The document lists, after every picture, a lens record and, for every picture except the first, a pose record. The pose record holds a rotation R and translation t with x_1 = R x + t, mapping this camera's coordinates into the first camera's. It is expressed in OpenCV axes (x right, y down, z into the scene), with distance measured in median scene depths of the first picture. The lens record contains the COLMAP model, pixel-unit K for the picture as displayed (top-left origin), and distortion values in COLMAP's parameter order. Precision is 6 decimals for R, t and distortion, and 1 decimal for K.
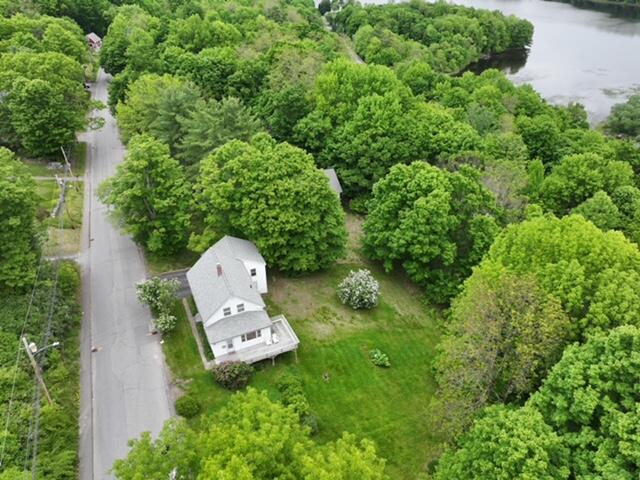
lens RADIAL K [[455.2, 0, 320.0], [0, 455.2, 240.0], [0, 0, 1]] dist [0.008199, 0.003526]
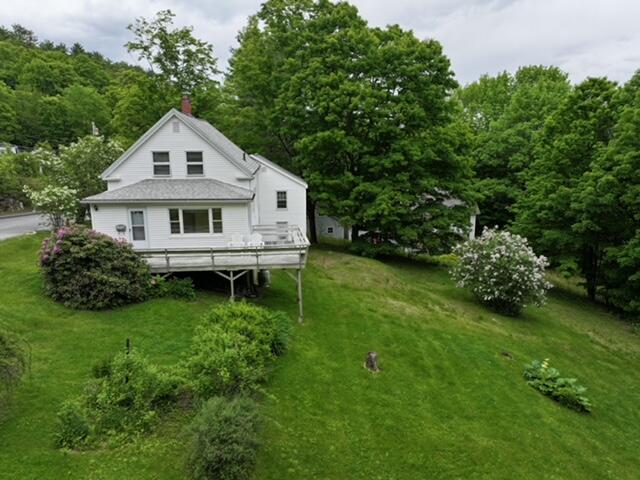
lens RADIAL K [[455.2, 0, 320.0], [0, 455.2, 240.0], [0, 0, 1]] dist [0.008199, 0.003526]
pose [[0.946797, 0.066036, -0.314984, 0.057553], [-0.177592, 0.923422, -0.340224, 0.267760], [0.268396, 0.378062, 0.886021, 0.543829]]
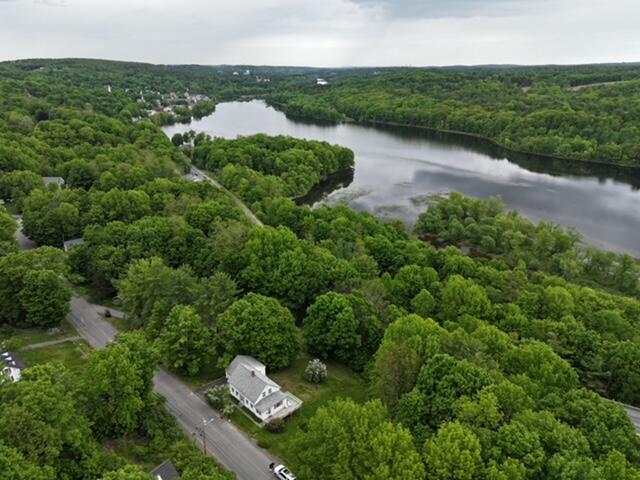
lens RADIAL K [[455.2, 0, 320.0], [0, 455.2, 240.0], [0, 0, 1]] dist [0.008199, 0.003526]
pose [[0.940365, -0.121114, 0.317877, -0.400159], [0.185205, 0.966114, -0.179787, -0.061880], [-0.285331, 0.227938, 0.930930, -0.764600]]
